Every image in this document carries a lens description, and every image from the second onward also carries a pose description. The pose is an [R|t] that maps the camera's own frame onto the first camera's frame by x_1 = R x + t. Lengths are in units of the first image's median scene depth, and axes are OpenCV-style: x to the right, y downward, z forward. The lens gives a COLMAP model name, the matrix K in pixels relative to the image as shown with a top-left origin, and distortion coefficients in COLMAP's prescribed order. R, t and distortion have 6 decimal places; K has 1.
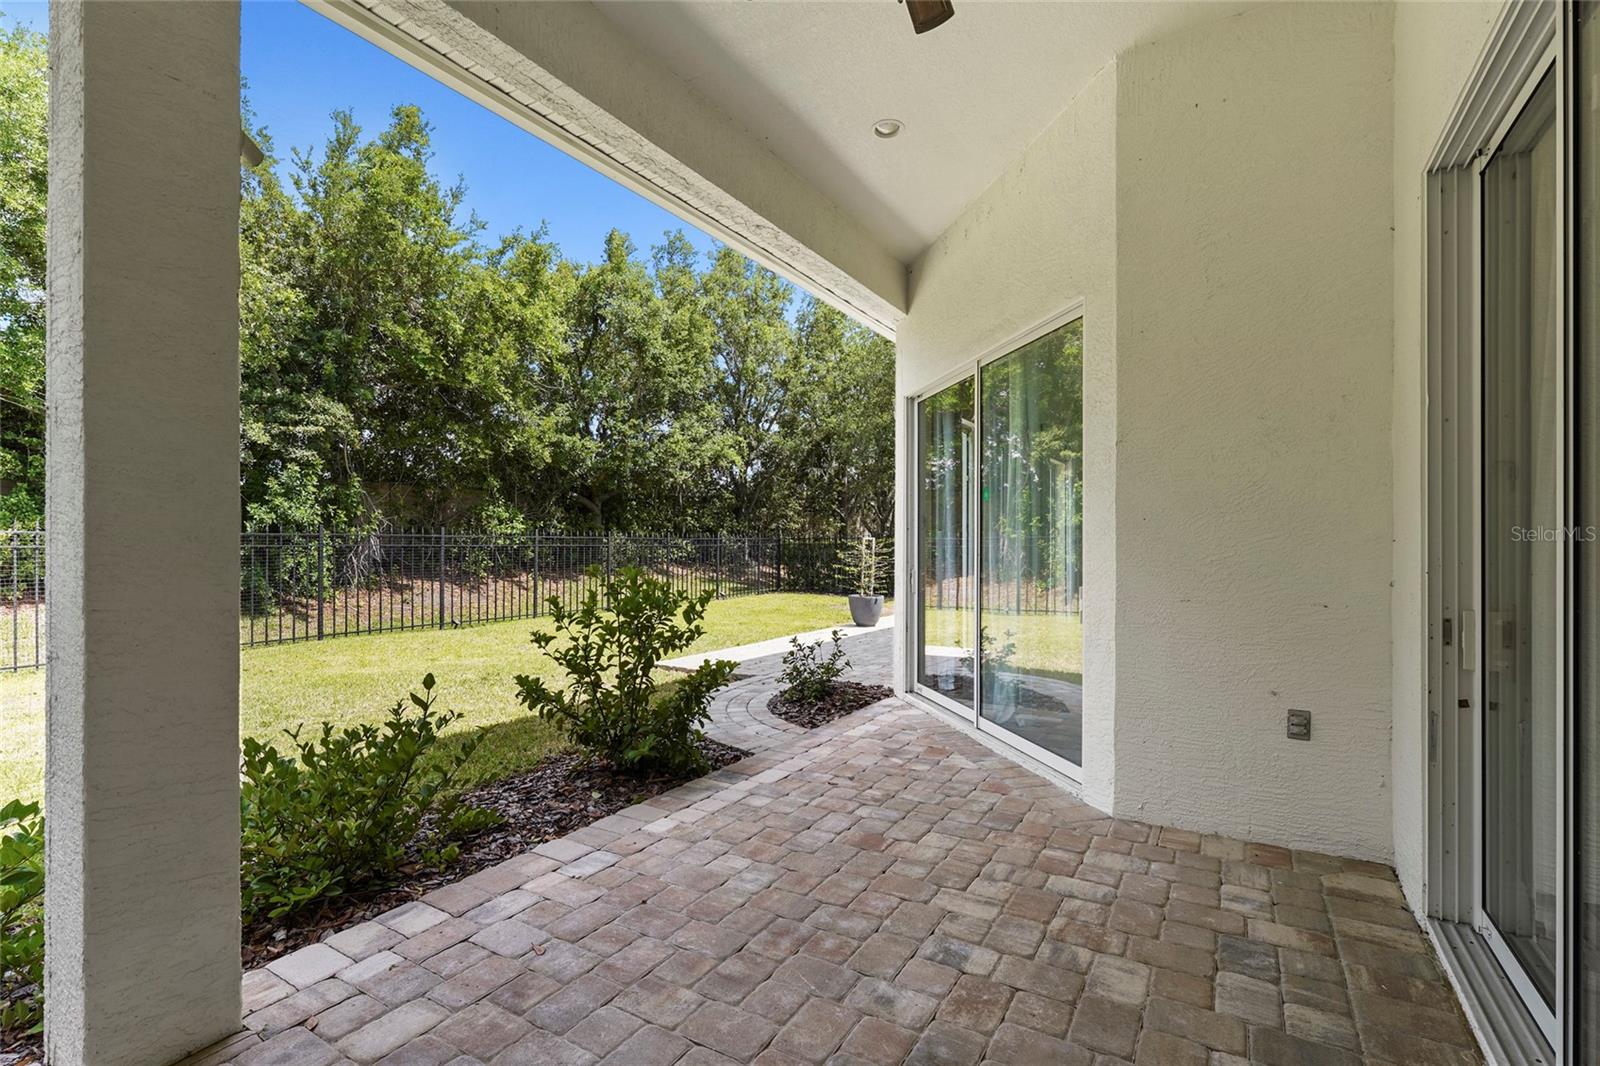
lens RADIAL K [[714.7, 0, 816.2], [0, 714.7, 540.0], [0, 0, 1]] dist [-0.004849, -0.000059]
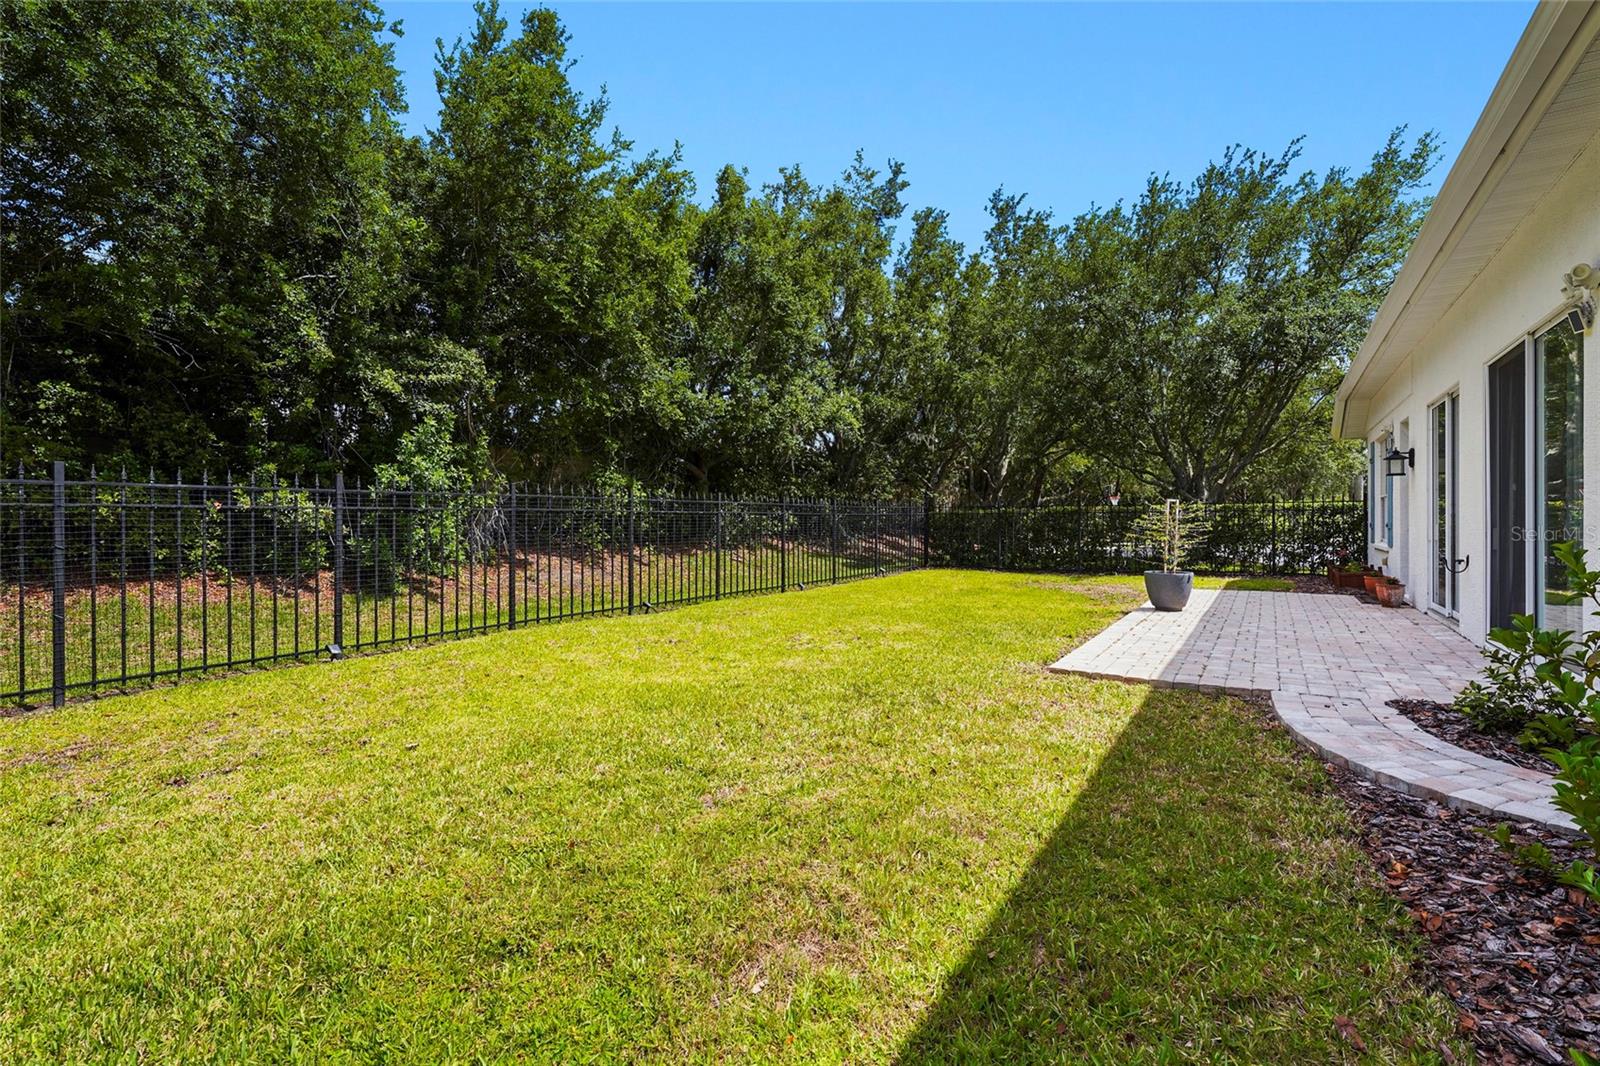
lens RADIAL K [[714.7, 0, 797.7], [0, 714.7, 513.5], [0, 0, 1]] dist [-0.004849, -0.000059]
pose [[0.999531, -0.001378, -0.030596, -0.219697], [0.001284, 0.999994, -0.003102, 0.008941], [0.030600, 0.003061, 0.999527, 0.133371]]
